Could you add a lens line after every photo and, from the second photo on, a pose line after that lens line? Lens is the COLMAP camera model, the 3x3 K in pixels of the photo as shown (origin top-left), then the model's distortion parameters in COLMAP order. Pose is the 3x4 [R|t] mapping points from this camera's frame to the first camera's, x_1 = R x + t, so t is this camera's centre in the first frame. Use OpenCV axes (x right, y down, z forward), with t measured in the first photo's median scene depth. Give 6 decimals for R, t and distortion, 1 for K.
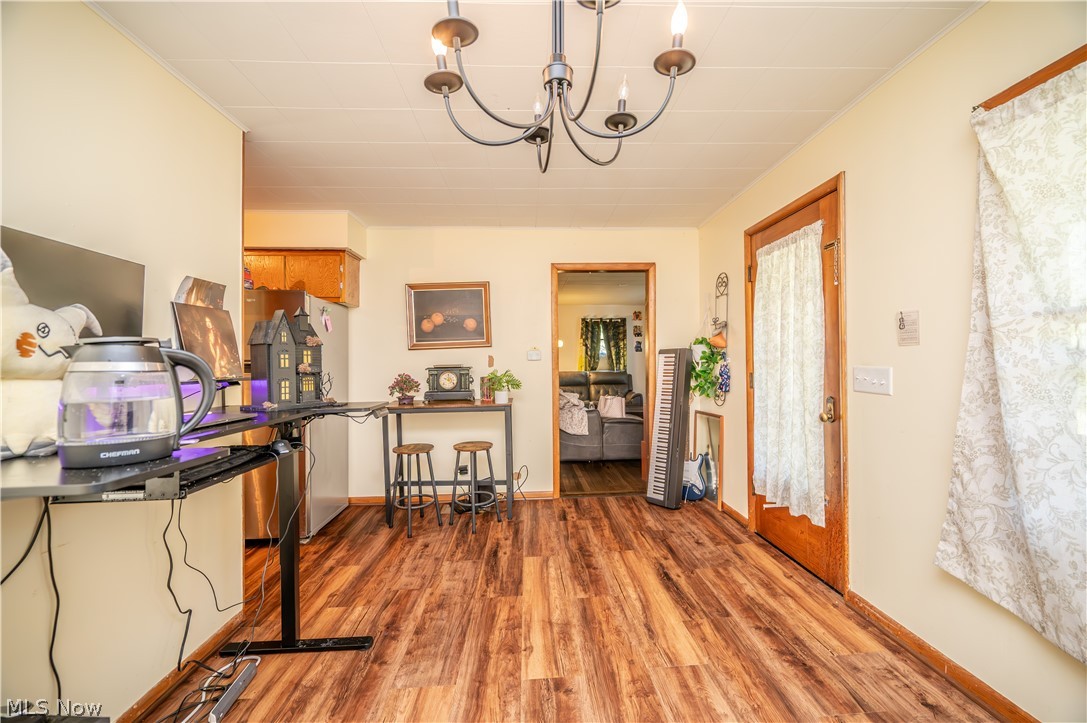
lens RADIAL K [[430.4, 0, 547.0], [0, 430.4, 361.5], [0, 0, 1]] dist [0.000369, 0.000141]
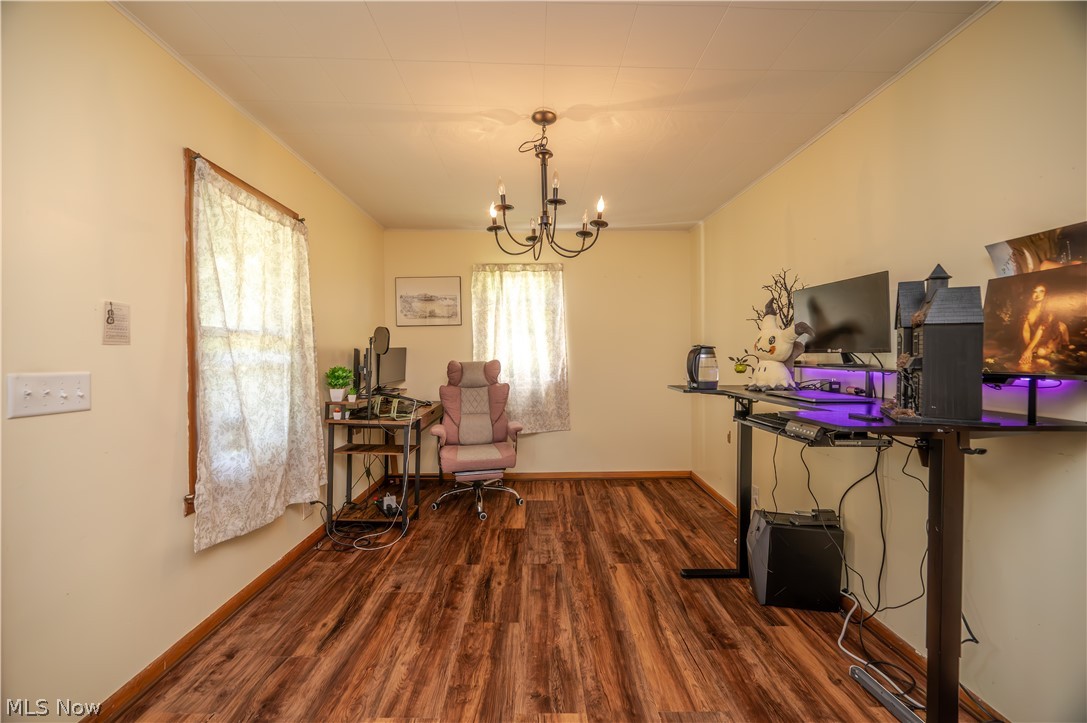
lens RADIAL K [[430.4, 0, 547.0], [0, 430.4, 361.5], [0, 0, 1]] dist [0.000369, 0.000141]
pose [[-0.999708, 0.016240, 0.017872, -0.005905], [0.016476, 0.999778, 0.013170, -0.002120], [-0.017654, 0.013461, -0.999754, 1.920459]]
